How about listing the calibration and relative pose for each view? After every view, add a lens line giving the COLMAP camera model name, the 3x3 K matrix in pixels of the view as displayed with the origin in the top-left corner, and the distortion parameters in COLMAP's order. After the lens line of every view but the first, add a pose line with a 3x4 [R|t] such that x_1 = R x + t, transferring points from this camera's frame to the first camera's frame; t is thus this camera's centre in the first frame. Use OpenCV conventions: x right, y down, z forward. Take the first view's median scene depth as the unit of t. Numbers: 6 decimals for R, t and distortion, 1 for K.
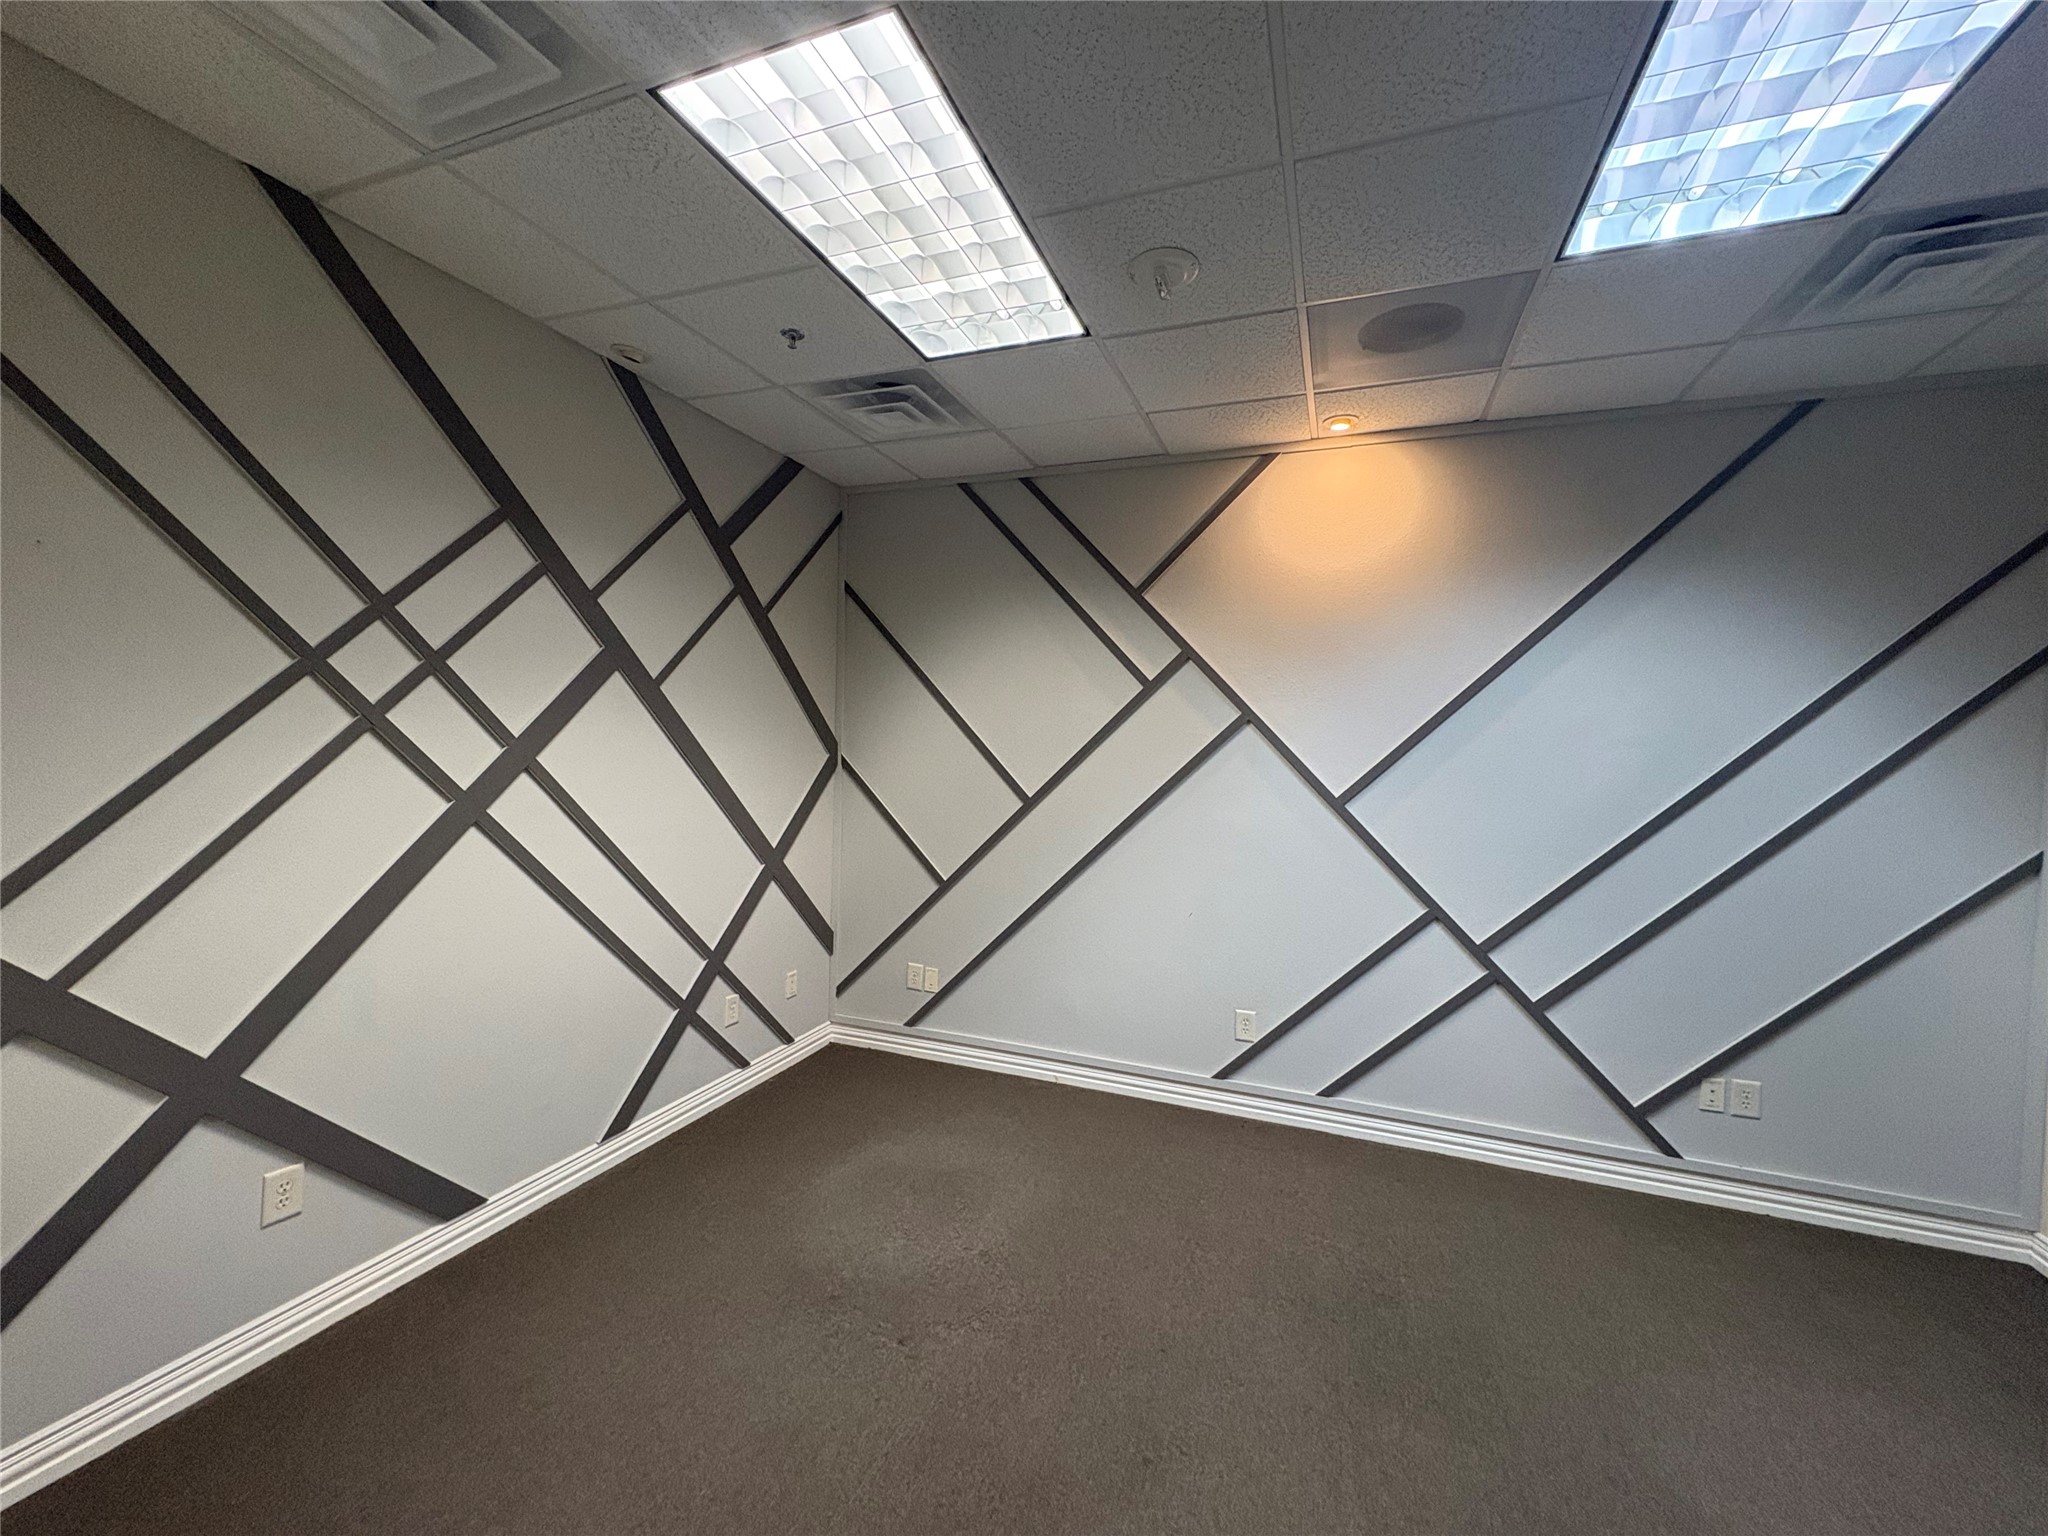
lens RADIAL K [[813.5, 0, 1026.8], [0, 813.5, 770.6], [0, 0, 1]] dist [0.000559, 0.000009]
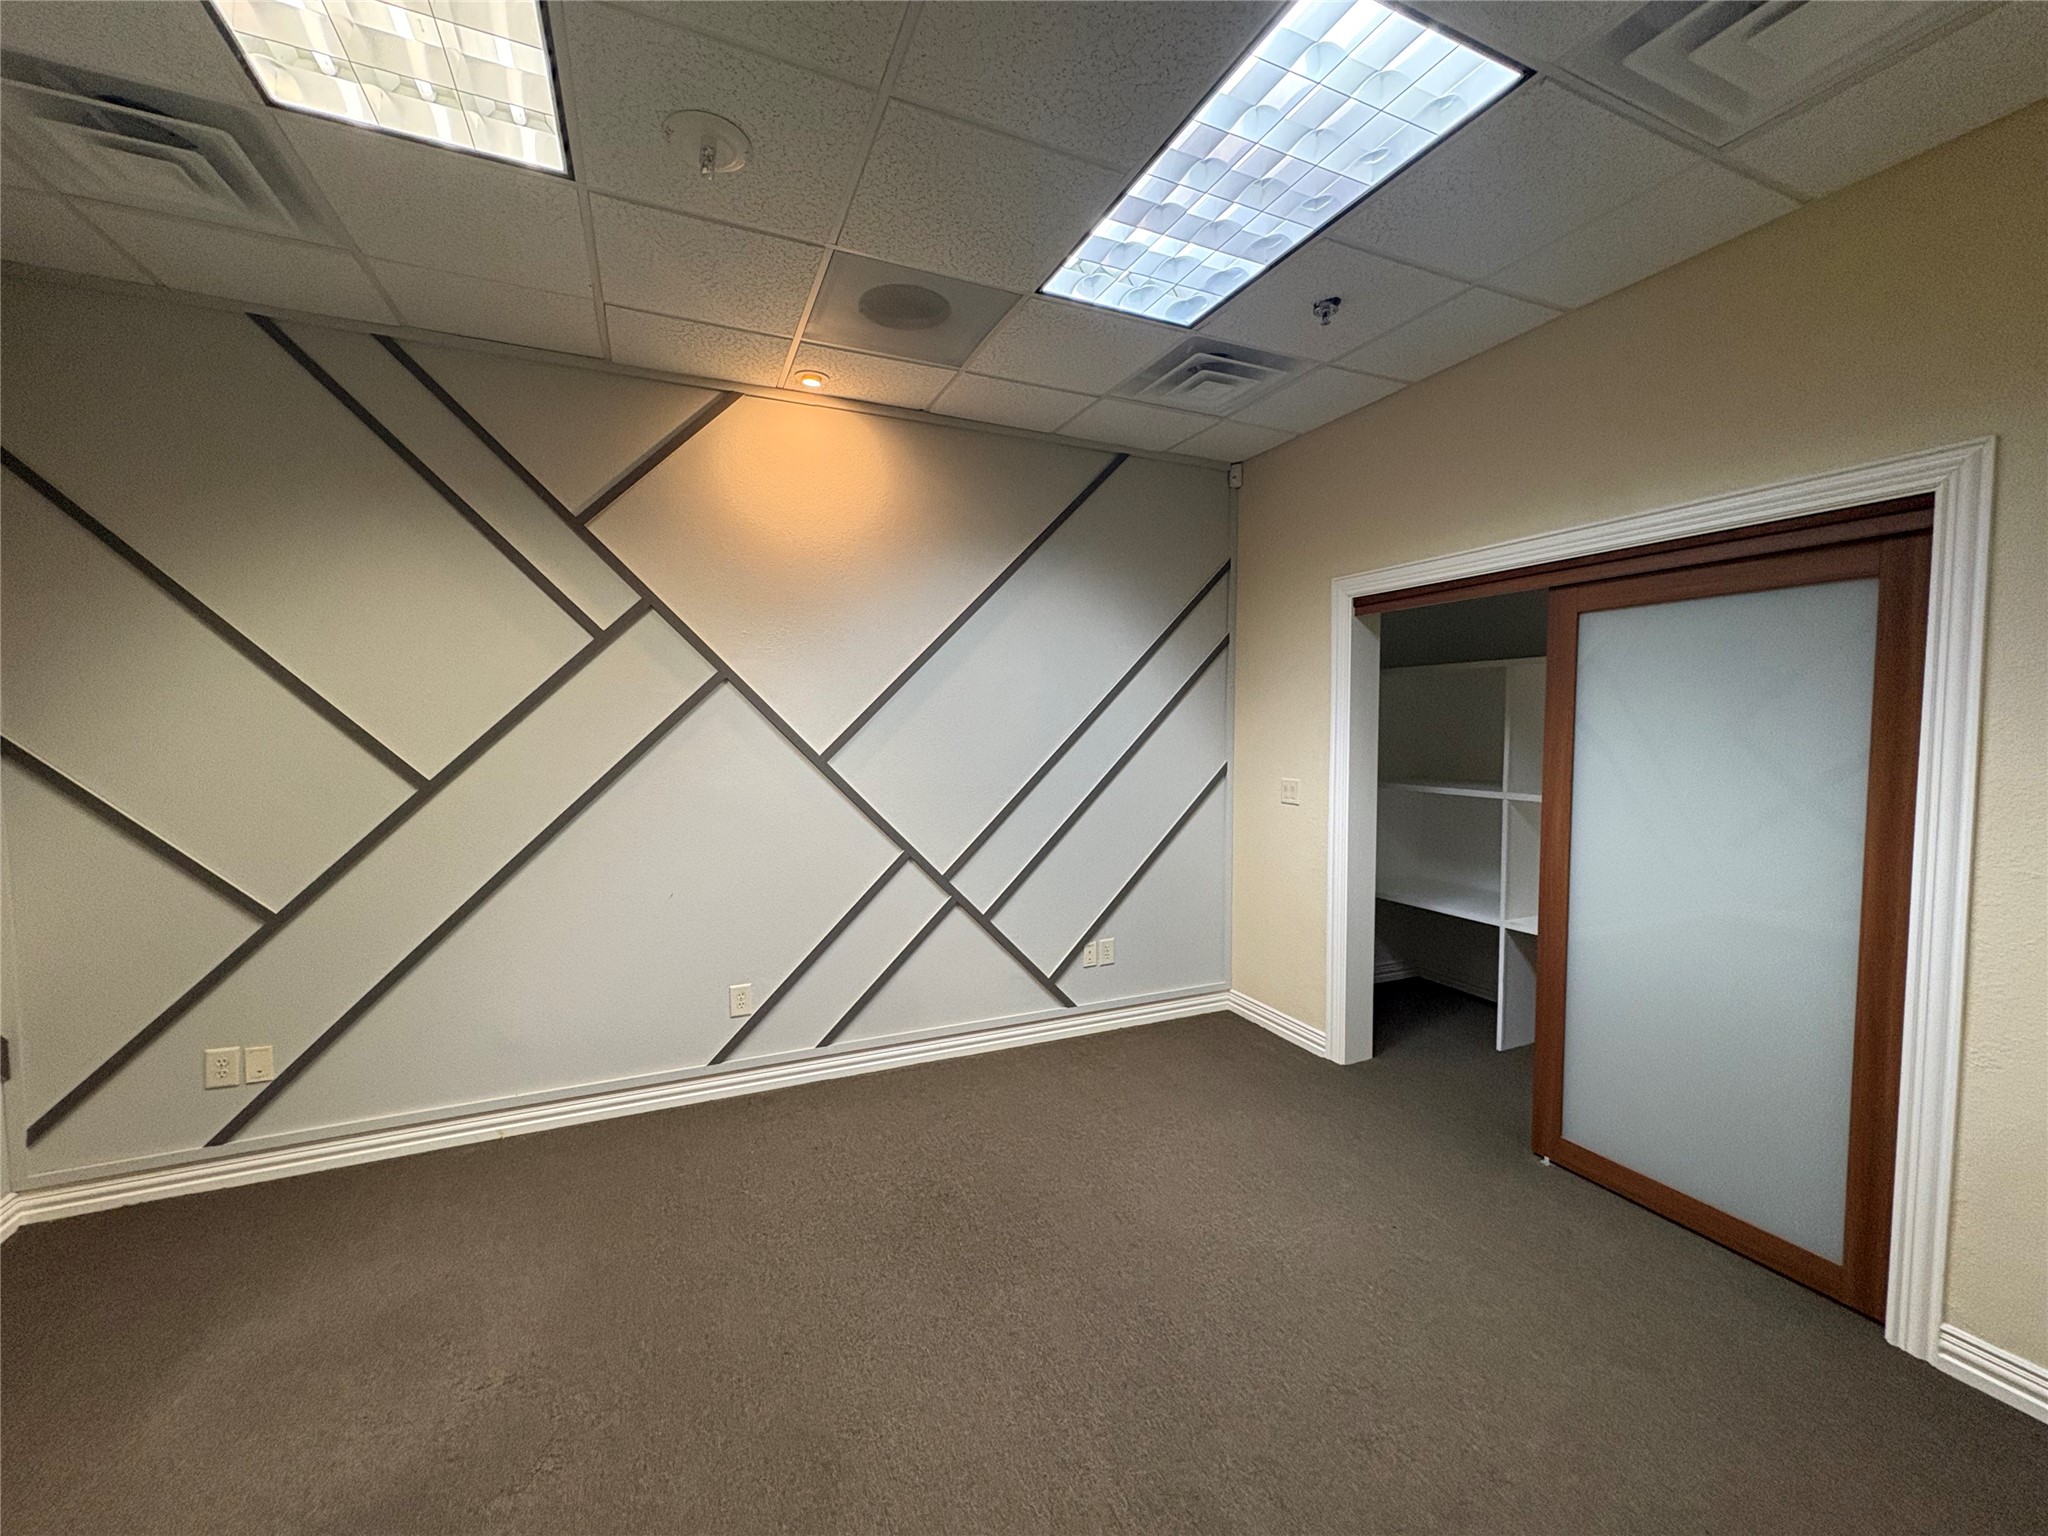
lens RADIAL K [[813.5, 0, 1026.8], [0, 813.5, 770.6], [0, 0, 1]] dist [0.000559, 0.000009]
pose [[0.700338, -0.071752, 0.710196, -0.169212], [0.041061, 0.997337, 0.060270, 0.001598], [-0.712629, -0.013048, 0.701419, 0.105797]]
